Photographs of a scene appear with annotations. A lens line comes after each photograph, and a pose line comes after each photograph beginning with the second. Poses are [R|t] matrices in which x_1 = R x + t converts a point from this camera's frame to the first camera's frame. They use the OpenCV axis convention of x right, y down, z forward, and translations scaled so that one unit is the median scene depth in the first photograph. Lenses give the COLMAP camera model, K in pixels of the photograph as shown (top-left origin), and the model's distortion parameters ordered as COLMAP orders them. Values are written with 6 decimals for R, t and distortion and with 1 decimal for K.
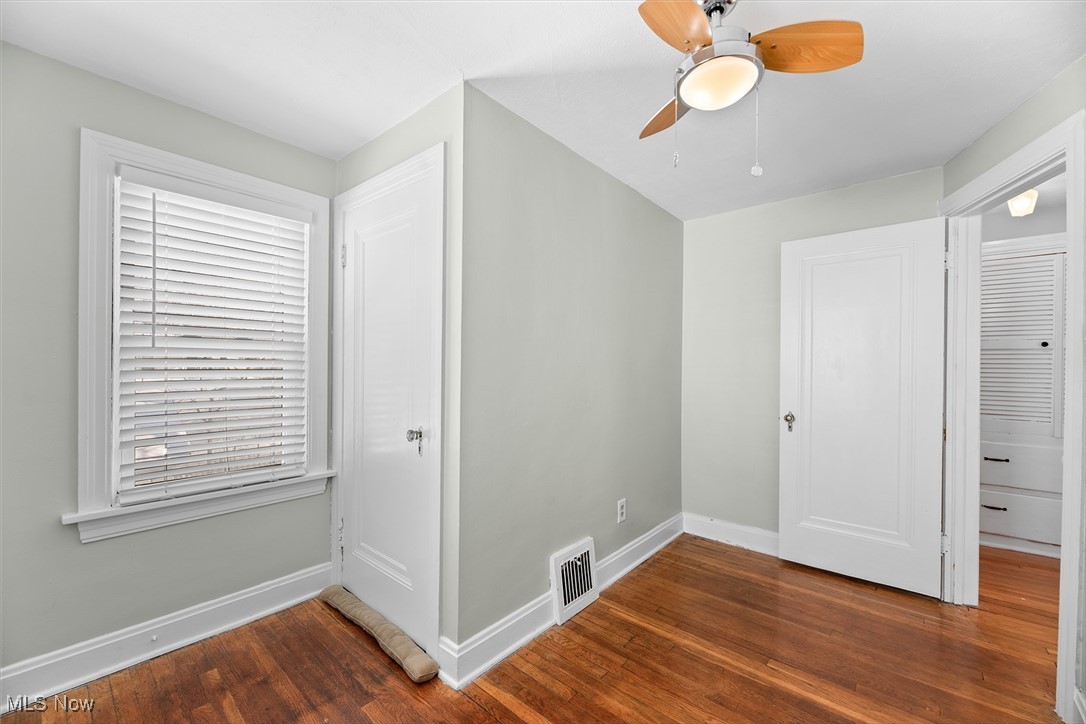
lens RADIAL K [[442.5, 0, 545.4], [0, 442.5, 368.1], [0, 0, 1]] dist [-0.002260, -0.000572]
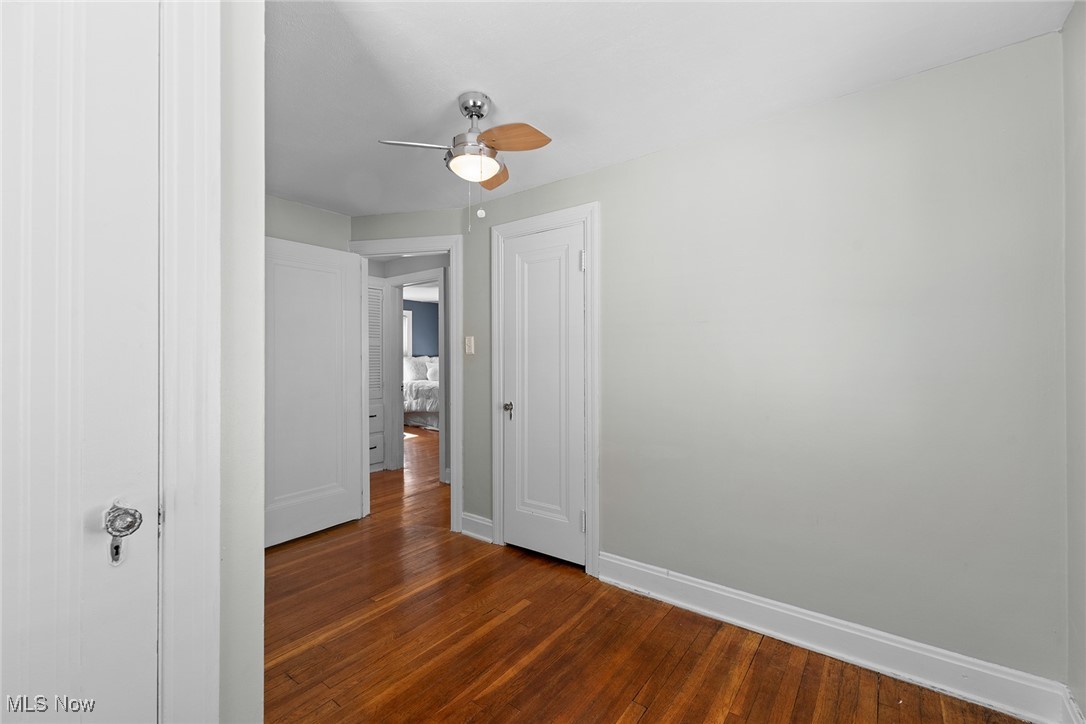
lens RADIAL K [[442.5, 0, 545.4], [0, 442.5, 368.1], [0, 0, 1]] dist [-0.002260, -0.000572]
pose [[-0.056701, -0.030175, 0.997935, -0.675834], [0.013158, 0.999434, 0.030968, -0.007981], [-0.998304, 0.014887, -0.056272, 0.542710]]
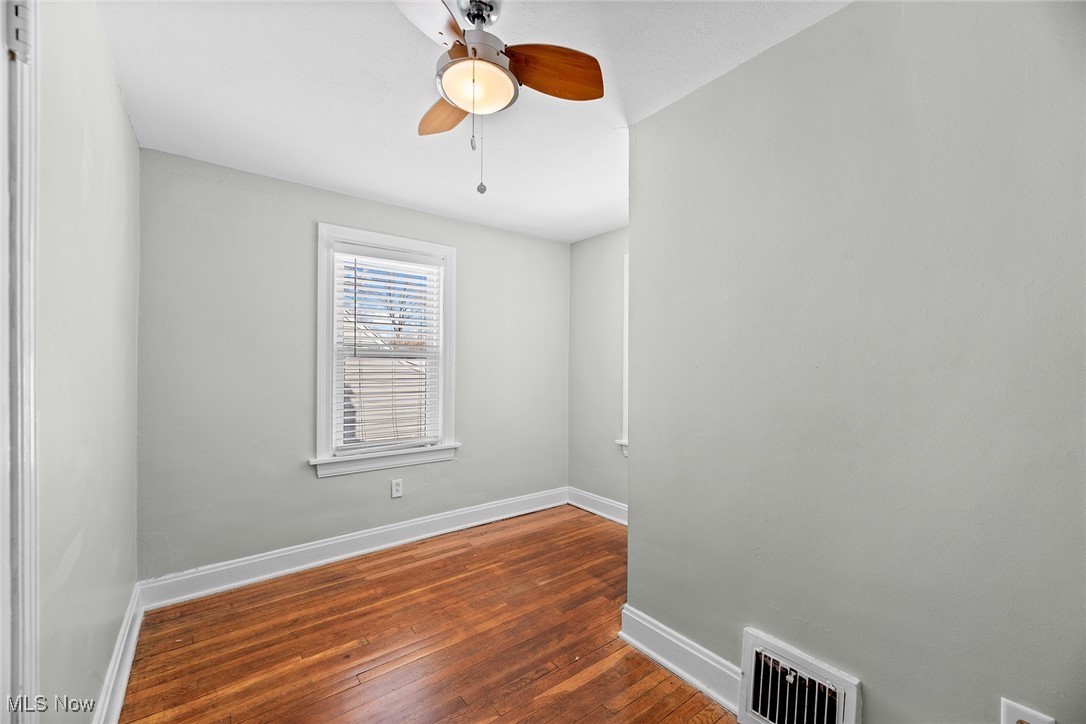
lens RADIAL K [[442.5, 0, 545.4], [0, 442.5, 368.1], [0, 0, 1]] dist [-0.002260, -0.000572]
pose [[-0.213141, -0.011987, -0.976948, 0.854416], [-0.015806, 0.999836, -0.008819, 0.010209], [0.976894, 0.013562, -0.213295, 0.873293]]
